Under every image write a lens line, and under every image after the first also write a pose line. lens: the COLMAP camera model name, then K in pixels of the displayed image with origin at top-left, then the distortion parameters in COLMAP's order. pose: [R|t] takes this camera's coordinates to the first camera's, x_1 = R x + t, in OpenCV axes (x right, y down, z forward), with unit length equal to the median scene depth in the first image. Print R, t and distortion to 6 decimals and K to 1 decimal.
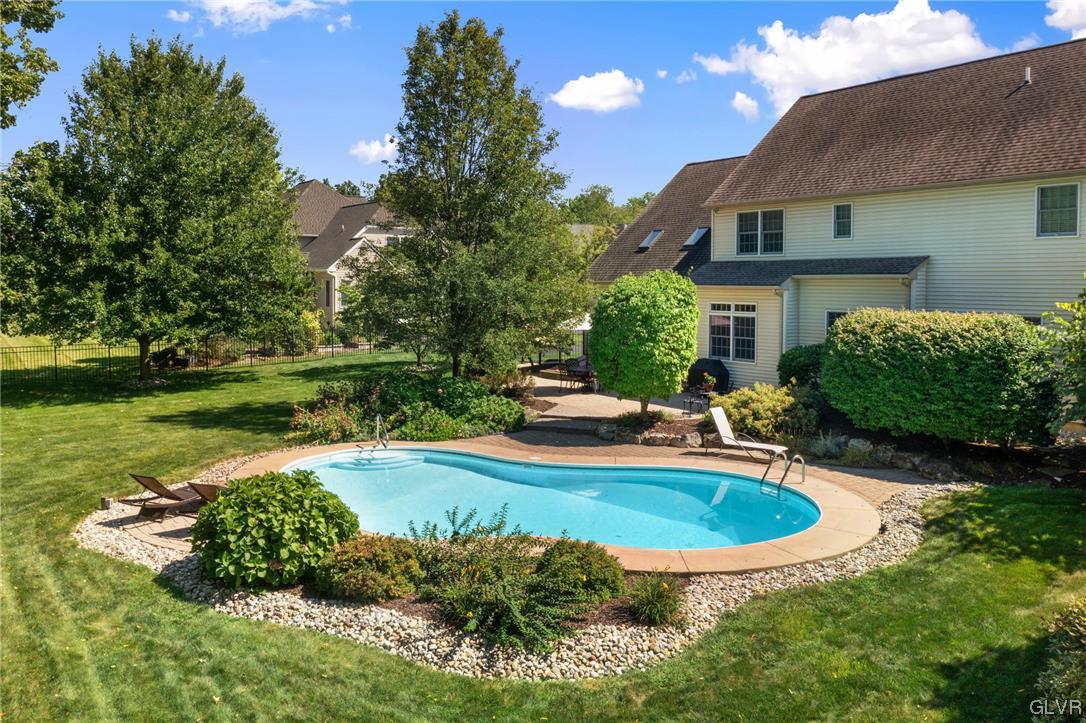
lens RADIAL K [[872.0, 0, 543.5], [0, 872.0, 359.1], [0, 0, 1]] dist [-0.002091, -0.006686]
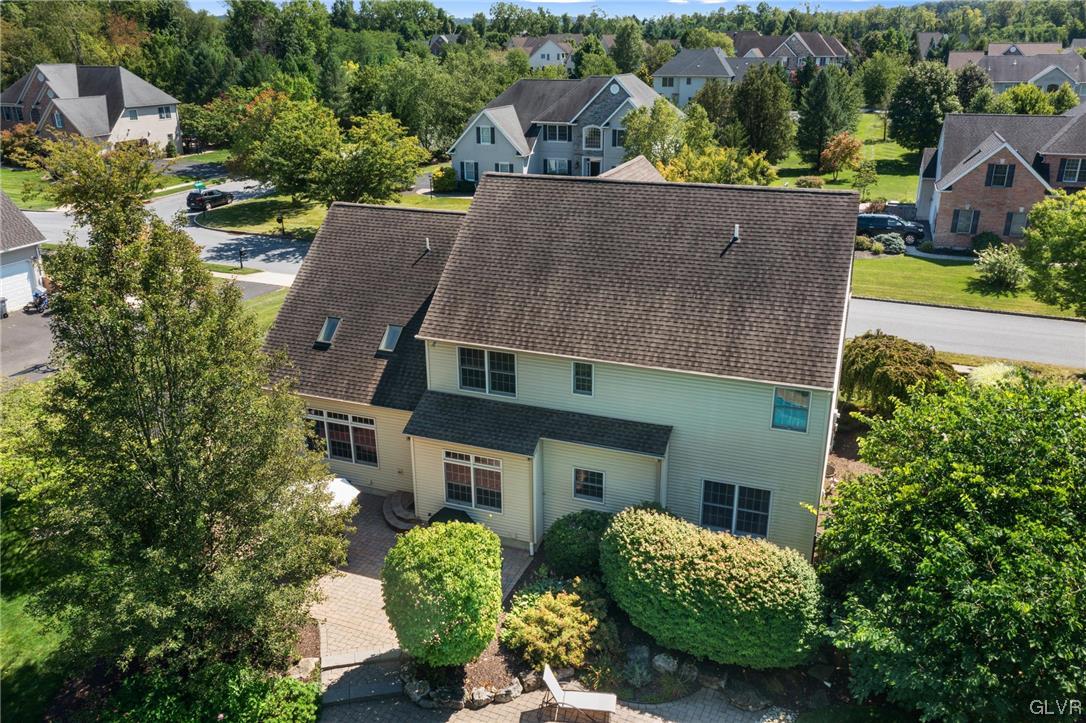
lens RADIAL K [[872.0, 0, 543.9], [0, 872.0, 363.1], [0, 0, 1]] dist [-0.002091, -0.006686]
pose [[0.832253, -0.200834, 0.516740, -0.200476], [0.040872, 0.951768, 0.304083, -0.470968], [-0.552887, -0.231954, 0.800321, 0.230097]]
